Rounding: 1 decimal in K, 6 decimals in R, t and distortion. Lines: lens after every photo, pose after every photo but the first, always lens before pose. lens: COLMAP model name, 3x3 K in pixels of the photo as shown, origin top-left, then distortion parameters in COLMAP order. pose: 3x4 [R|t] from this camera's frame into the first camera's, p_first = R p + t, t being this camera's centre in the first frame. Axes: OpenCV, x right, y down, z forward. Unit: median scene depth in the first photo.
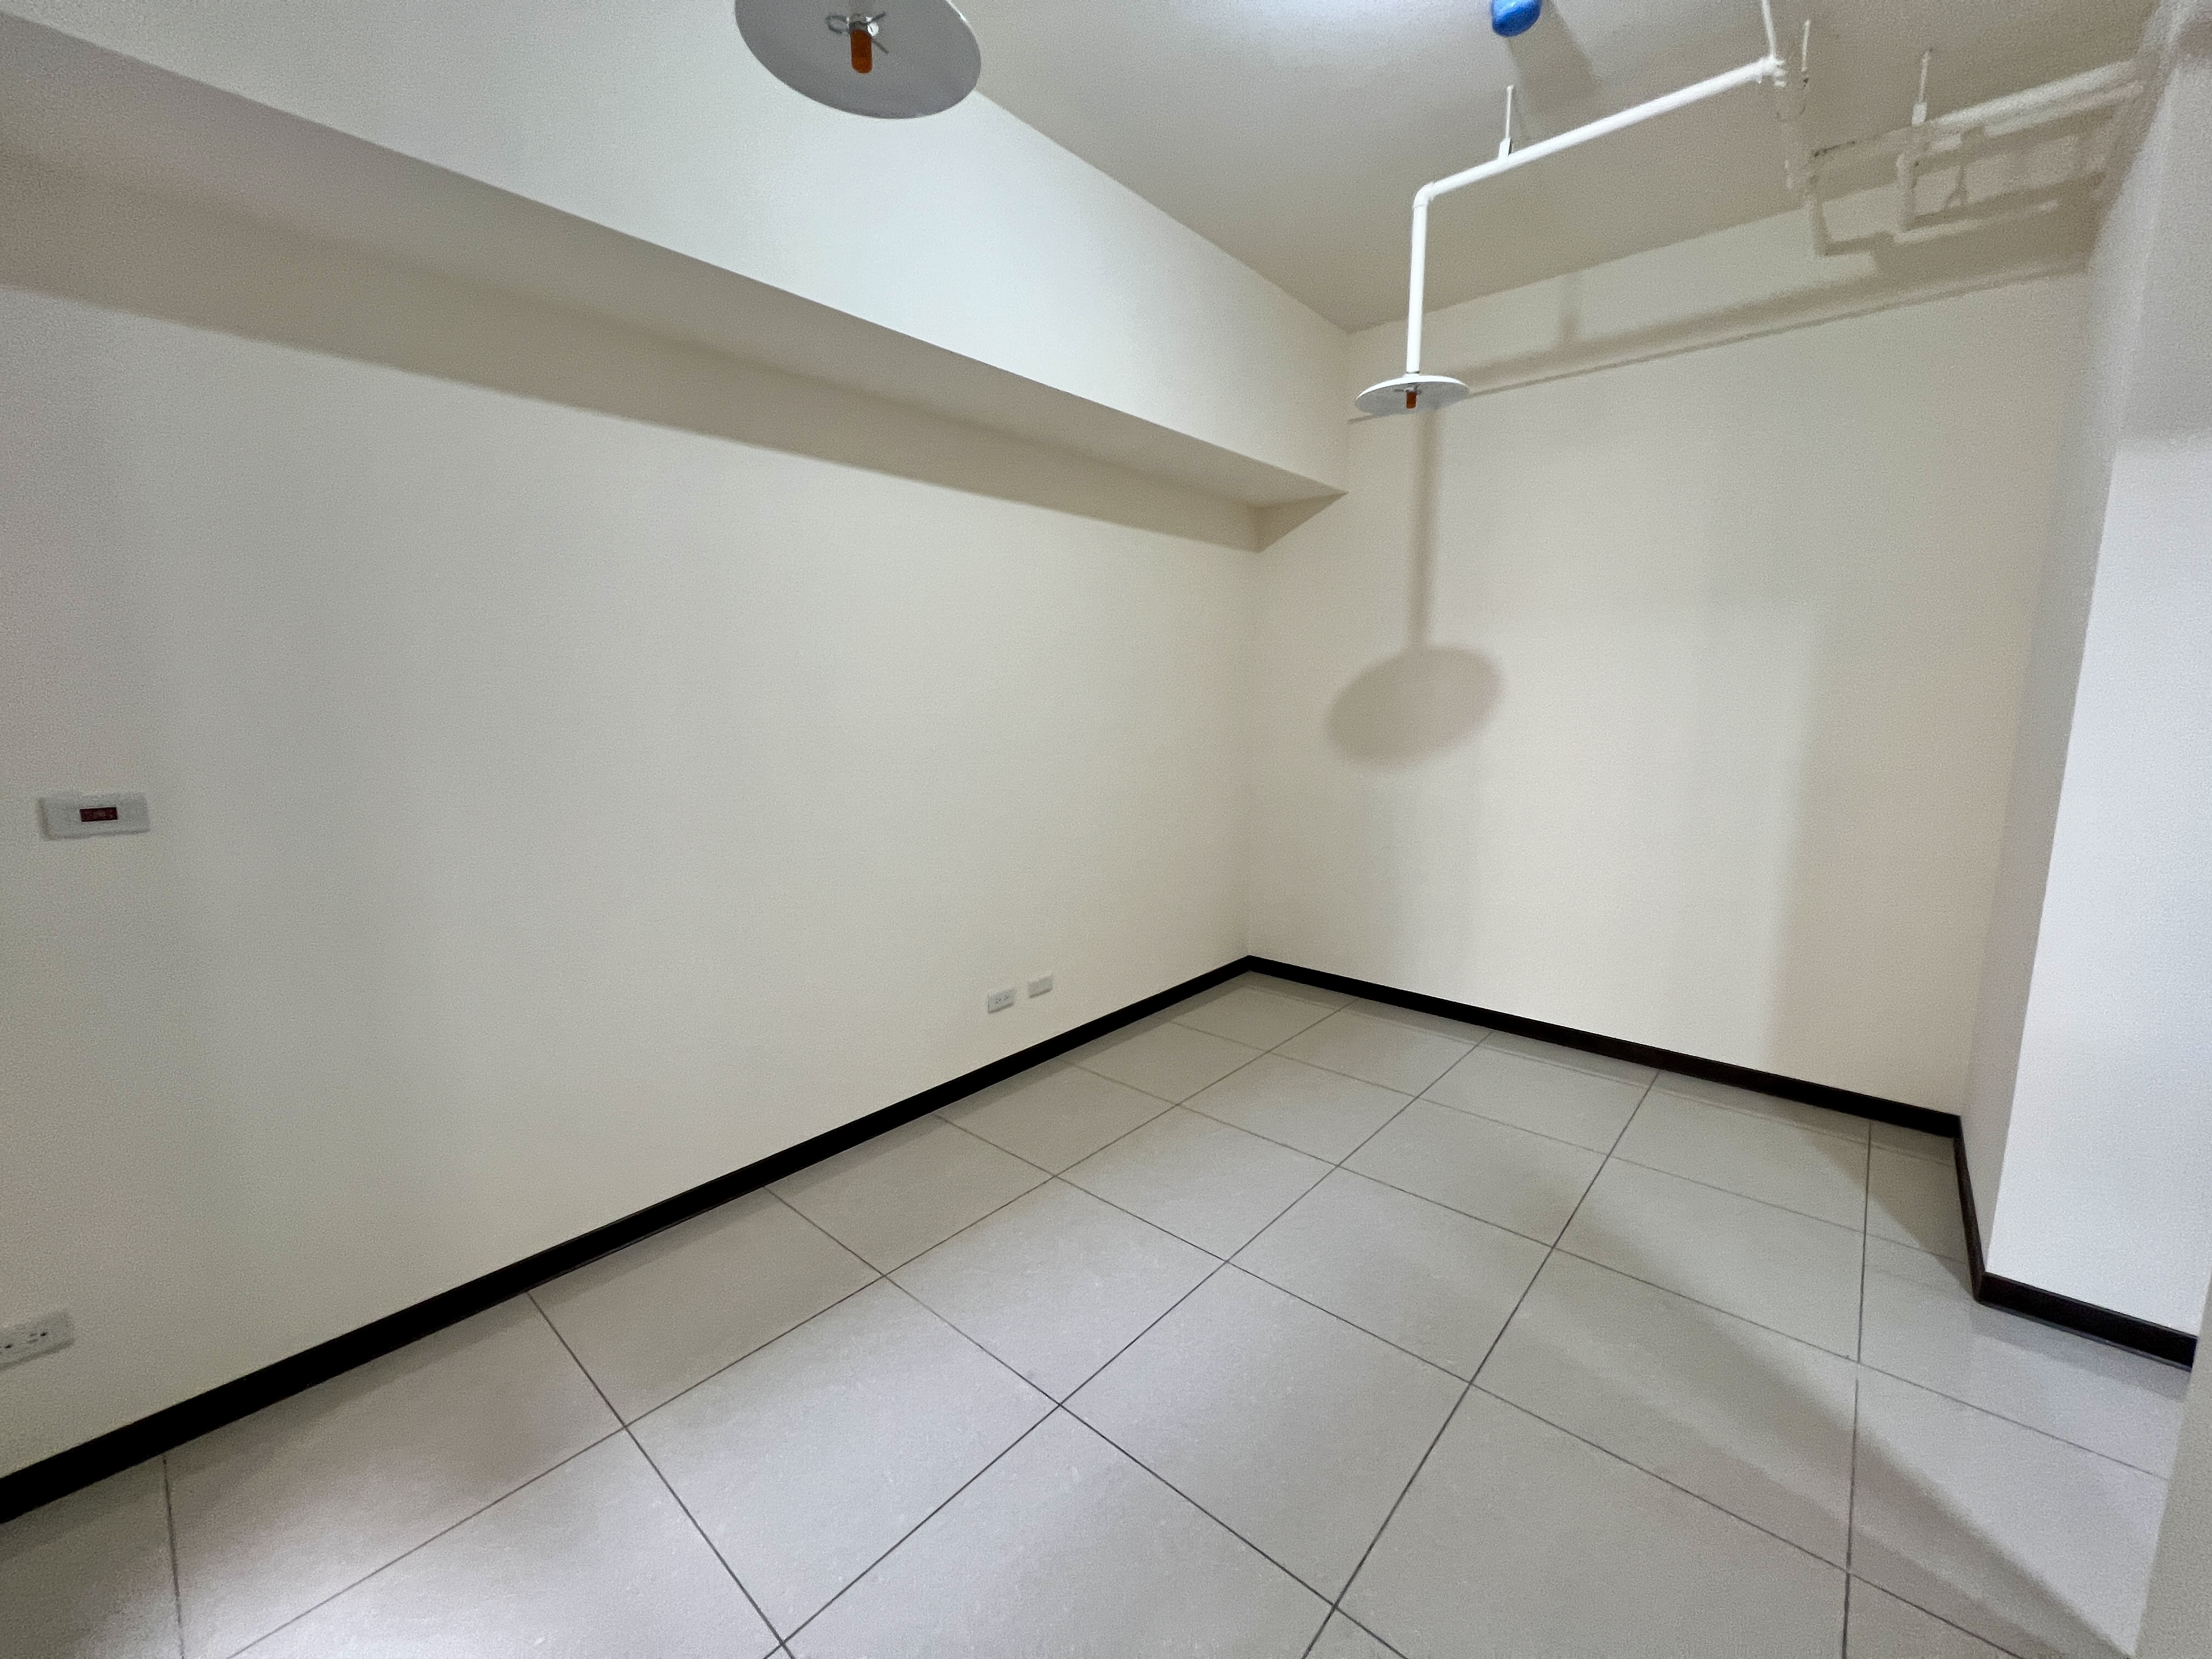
lens RADIAL K [[886.9, 0, 1093.1], [0, 886.9, 827.9], [0, 0, 1]] dist [0.004008, -0.000525]
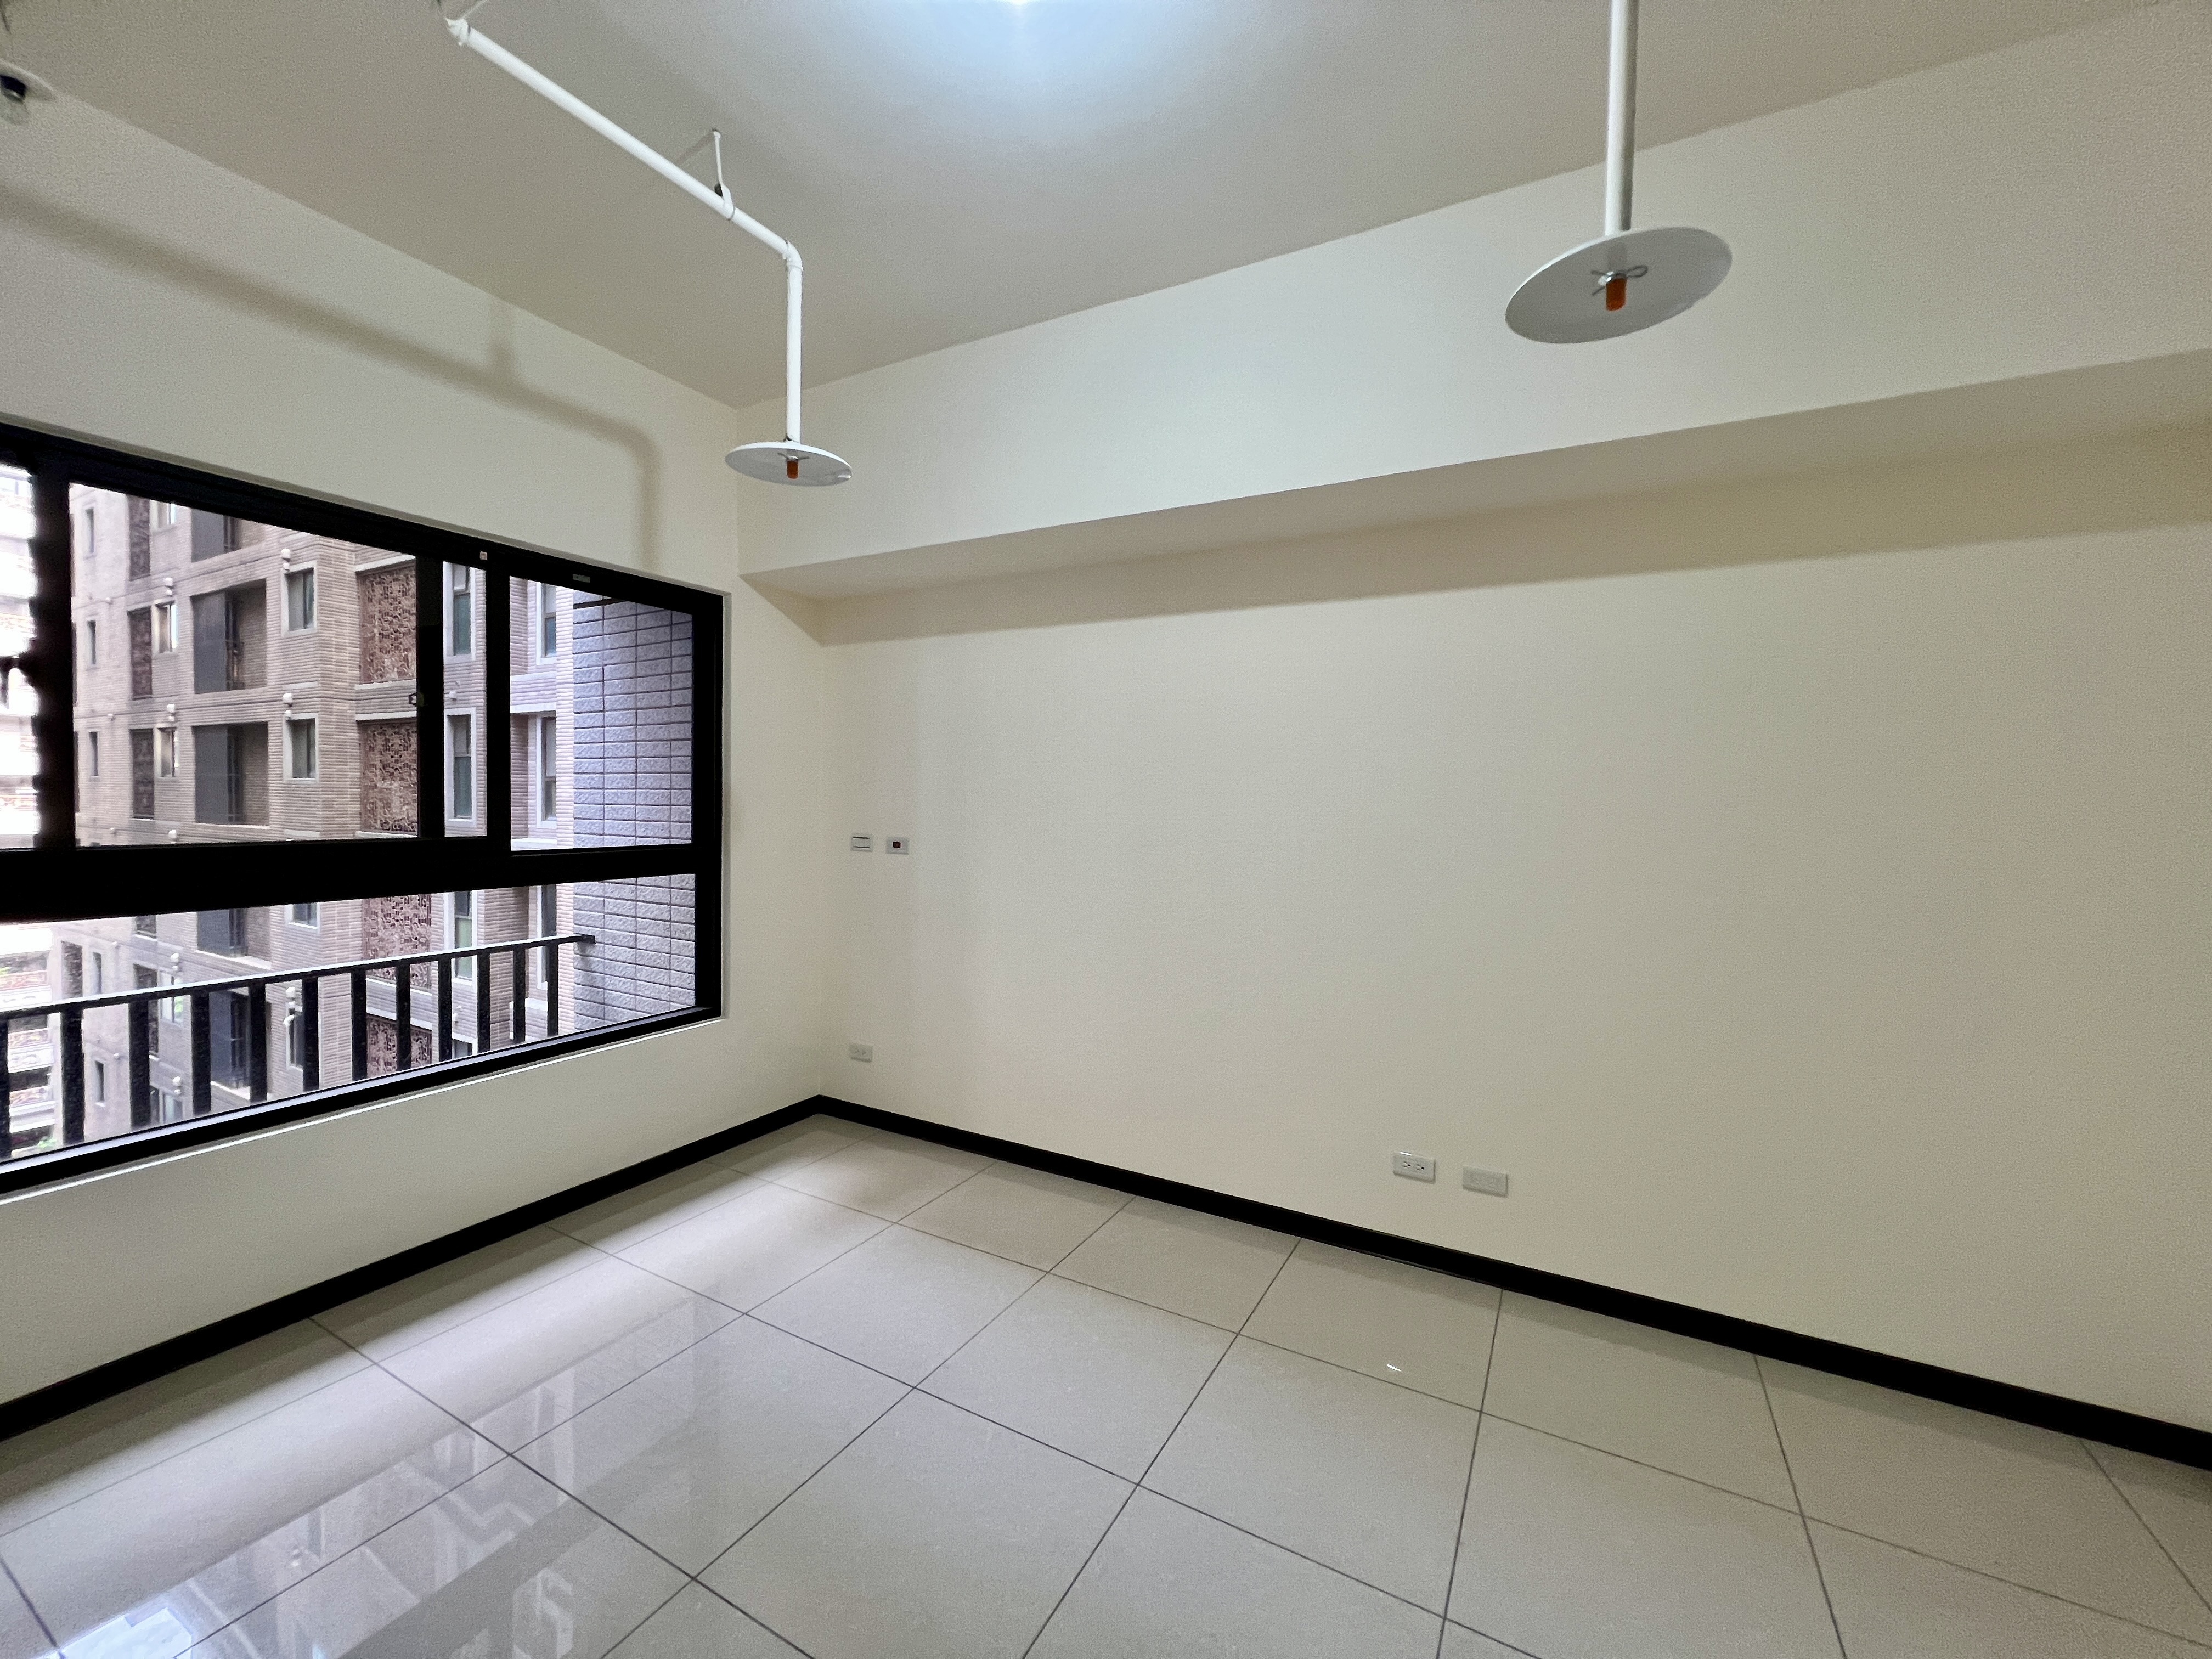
lens RADIAL K [[886.9, 0, 1094.5], [0, 886.9, 824.8], [0, 0, 1]] dist [0.004008, -0.000525]
pose [[0.220863, 0.026992, -0.974931, 1.050993], [-0.169201, 0.985520, -0.011046, -0.104912], [0.960516, 0.167399, 0.222232, 0.770765]]
